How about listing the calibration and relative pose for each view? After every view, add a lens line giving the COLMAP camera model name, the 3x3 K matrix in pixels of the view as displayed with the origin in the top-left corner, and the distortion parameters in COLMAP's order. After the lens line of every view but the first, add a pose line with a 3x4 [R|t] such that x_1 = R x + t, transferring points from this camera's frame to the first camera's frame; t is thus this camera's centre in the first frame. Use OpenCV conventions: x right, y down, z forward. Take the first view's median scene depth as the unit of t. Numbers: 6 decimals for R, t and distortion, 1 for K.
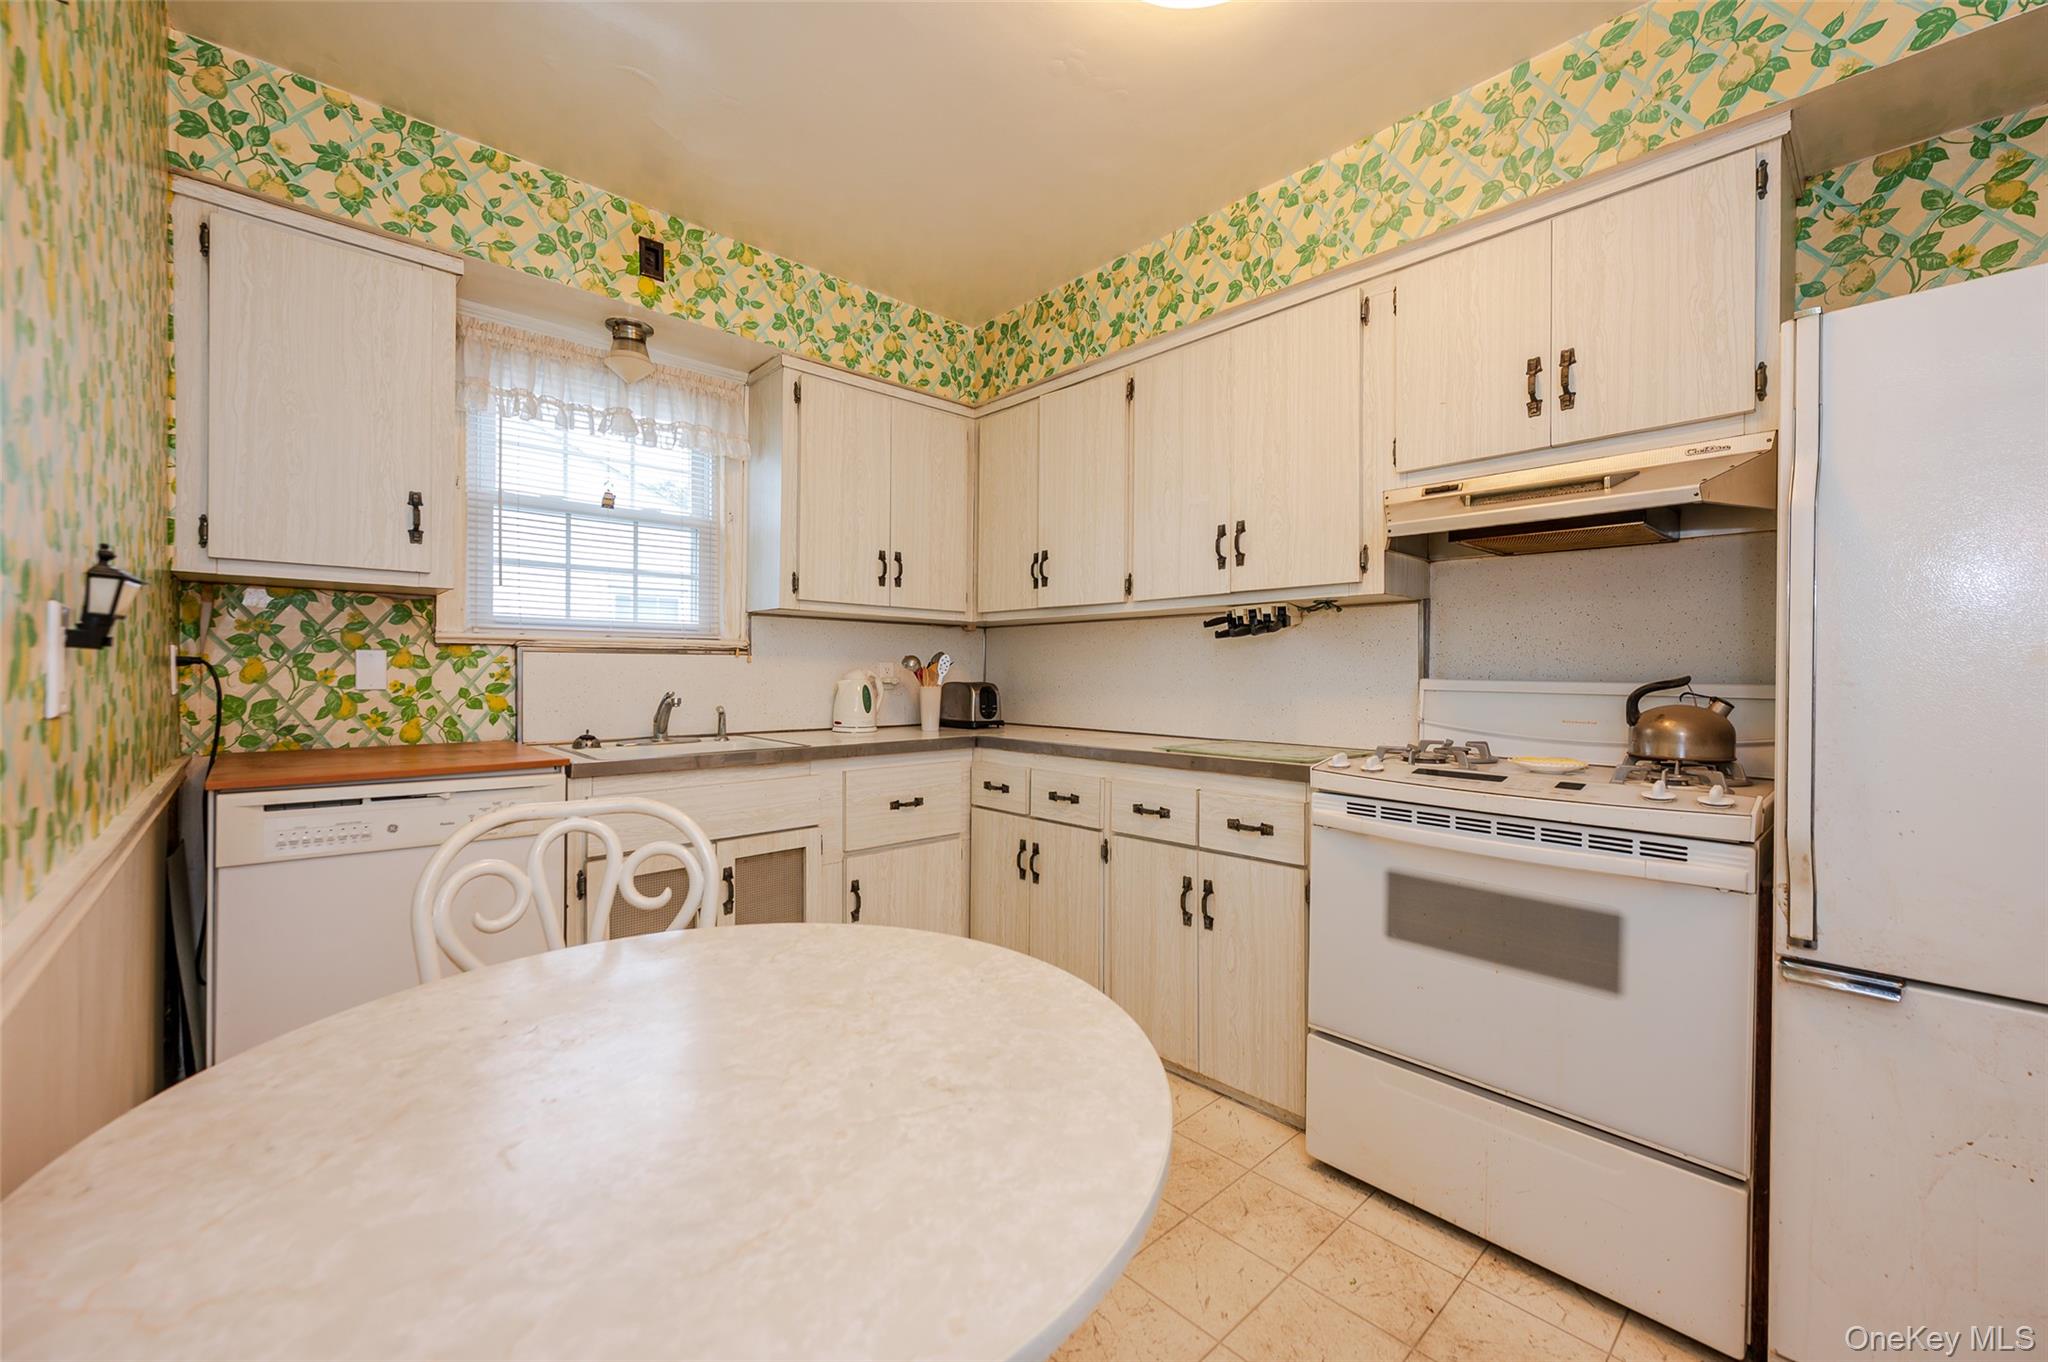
lens RADIAL K [[811.5, 0, 1027.7], [0, 811.5, 679.1], [0, 0, 1]] dist [-0.000605, 0.000513]
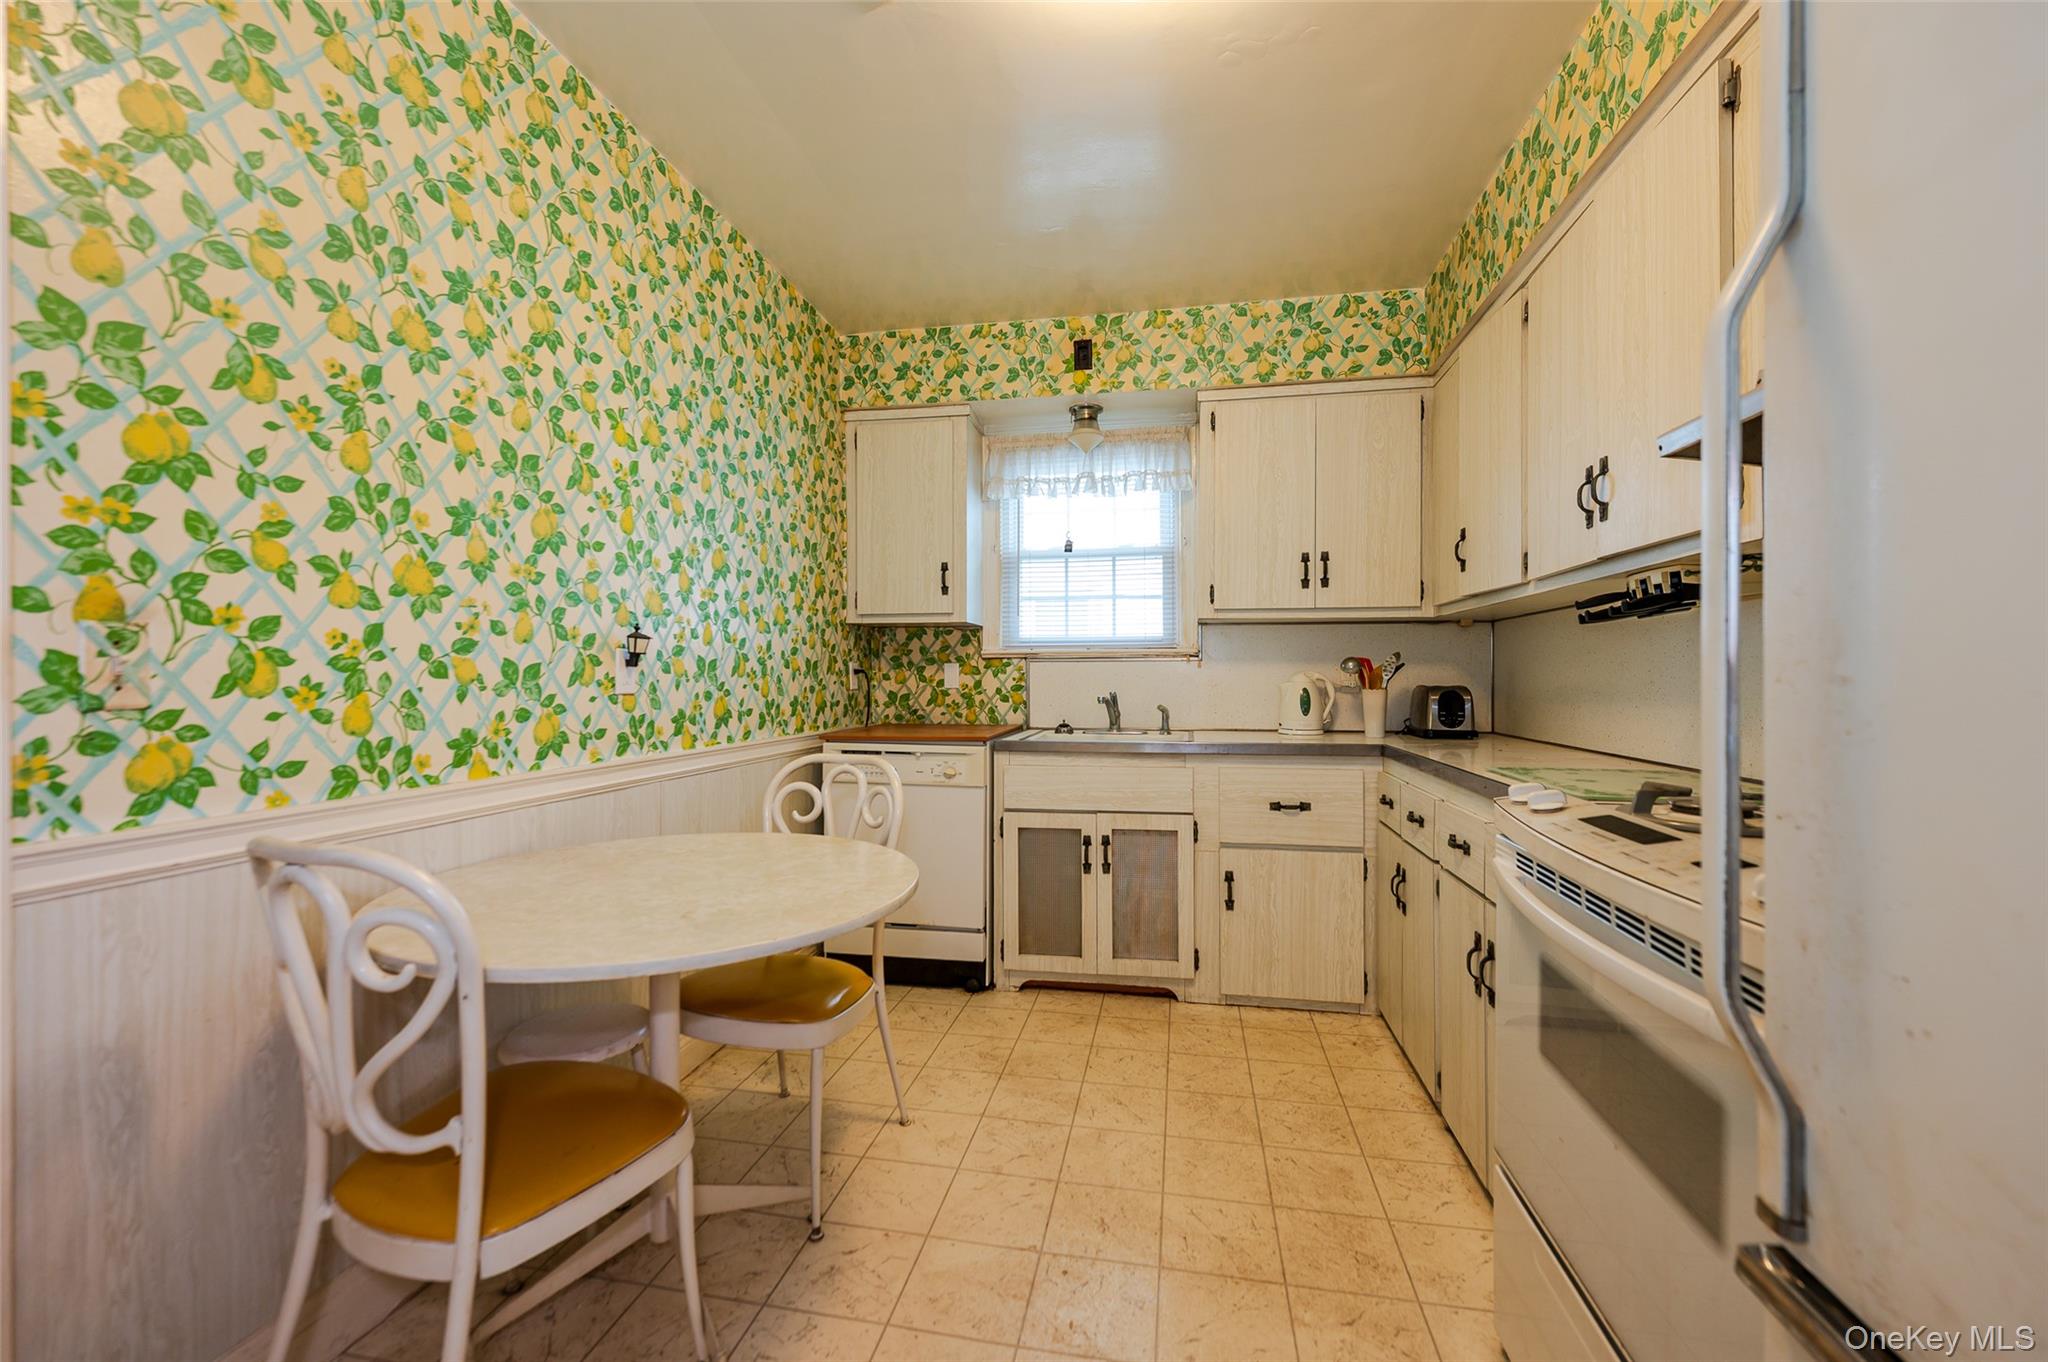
lens RADIAL K [[811.5, 0, 1033.6], [0, 811.5, 678.7], [0, 0, 1]] dist [-0.000605, 0.000513]
pose [[0.597894, -0.004693, -0.801561, 0.514539], [-0.001406, 0.999975, -0.006903, 0.004672], [0.801574, 0.005254, 0.597873, 0.169480]]
